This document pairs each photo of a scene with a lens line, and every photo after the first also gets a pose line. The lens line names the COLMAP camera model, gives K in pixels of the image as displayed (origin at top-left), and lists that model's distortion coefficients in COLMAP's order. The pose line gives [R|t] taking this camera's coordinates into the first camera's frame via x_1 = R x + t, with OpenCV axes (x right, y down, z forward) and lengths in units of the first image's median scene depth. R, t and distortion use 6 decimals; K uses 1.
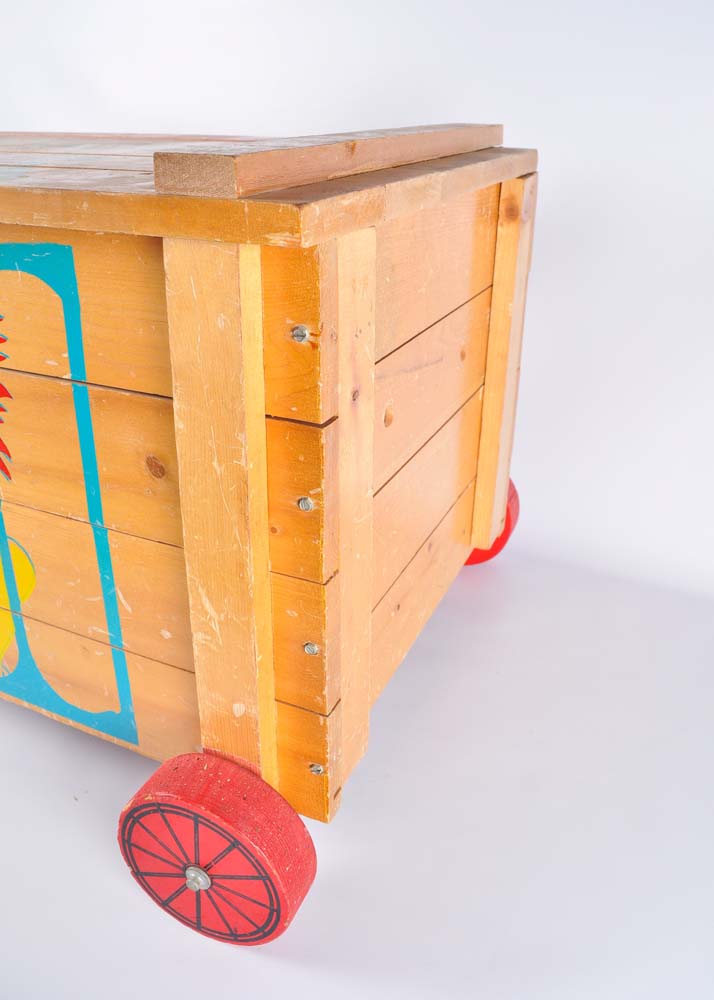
lens RADIAL K [[808.2, 0, 349.5], [0, 808.2, 455.5], [0, 0, 1]] dist [-0.087881, 0.012602]
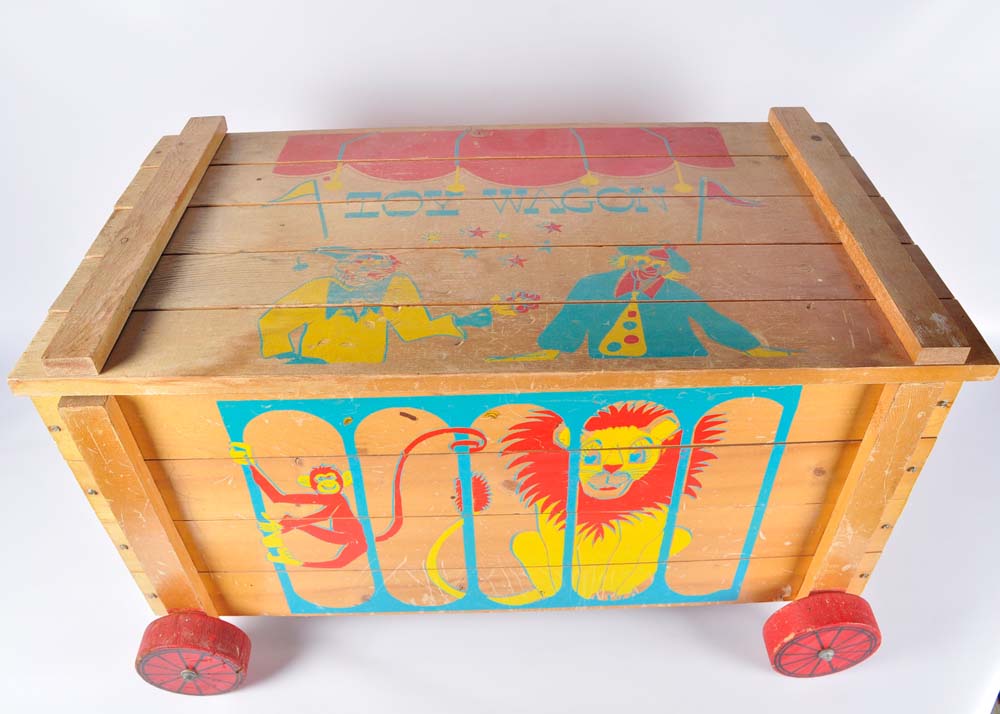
lens RADIAL K [[808.2, 0, 507.4], [0, 808.2, 352.1], [0, 0, 1]] dist [-0.087881, 0.012602]
pose [[0.901253, -0.301682, 0.311016, -1.241367], [0.194916, 0.923347, 0.330813, -0.875949], [-0.386976, -0.237525, 0.890972, -0.180792]]
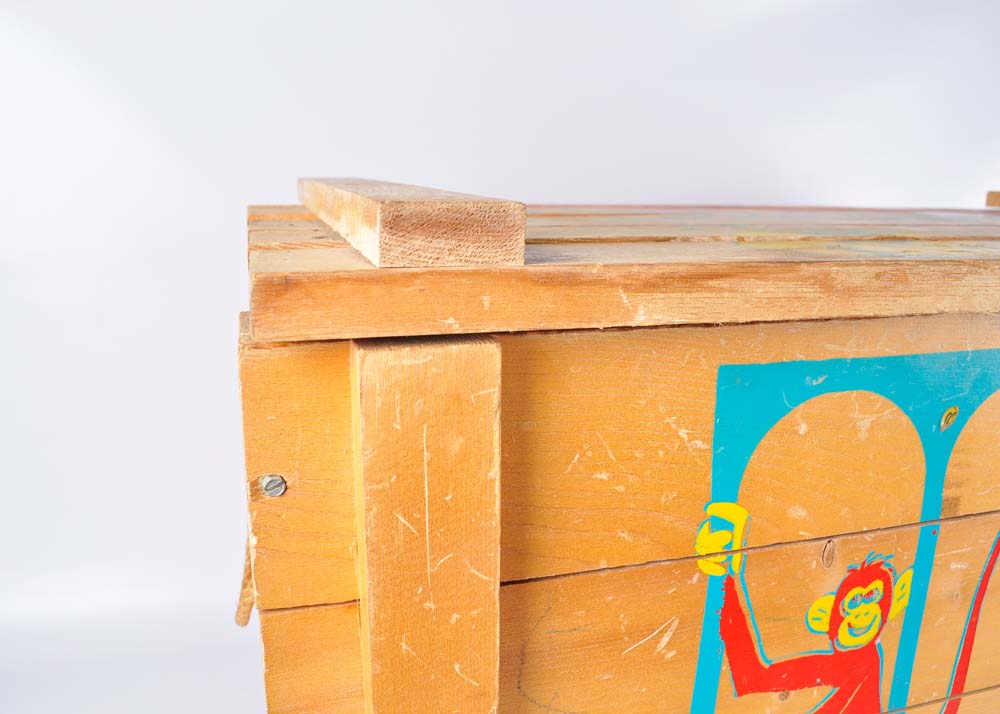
lens RADIAL K [[808.2, 0, 490.3], [0, 808.2, 355.8], [0, 0, 1]] dist [-0.087881, 0.012602]
pose [[0.769798, -0.145777, 0.621418, -1.800736], [0.259746, 0.960857, -0.096362, -0.410644], [-0.583046, 0.235590, 0.777531, 0.925507]]
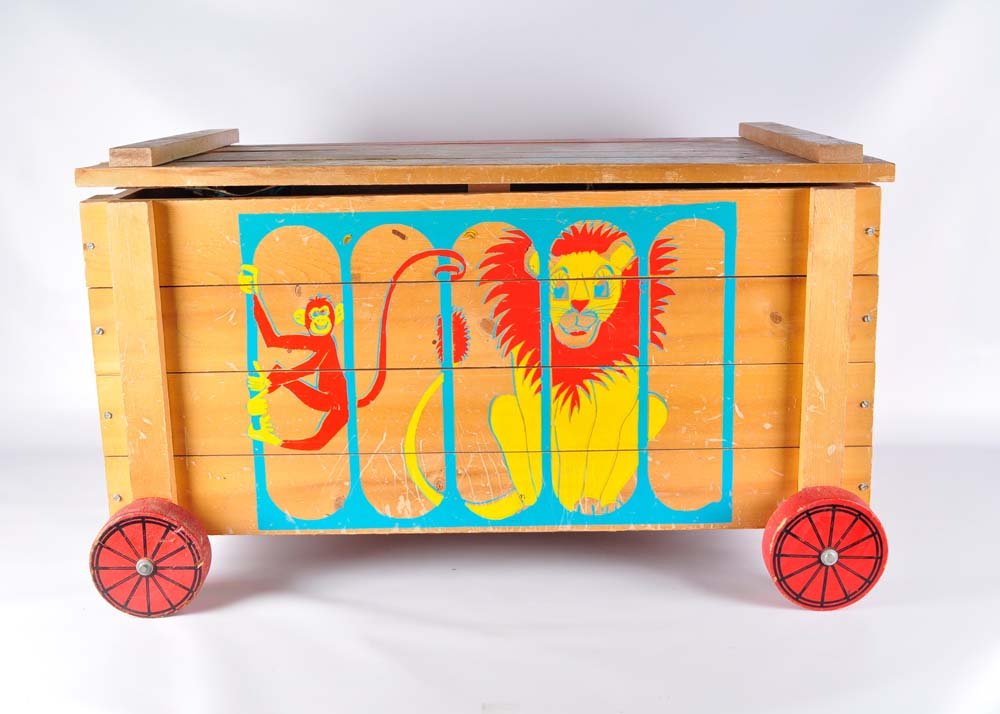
lens RADIAL K [[1250.2, 0, 498.0], [0, 1250.2, 358.6], [0, 0, 1]] dist [-0.043856, 0.000000]
pose [[0.914197, -0.122295, 0.386378, -1.859342], [0.189378, 0.971802, -0.140490, 0.370628], [-0.358302, 0.201607, 0.911578, -1.293429]]
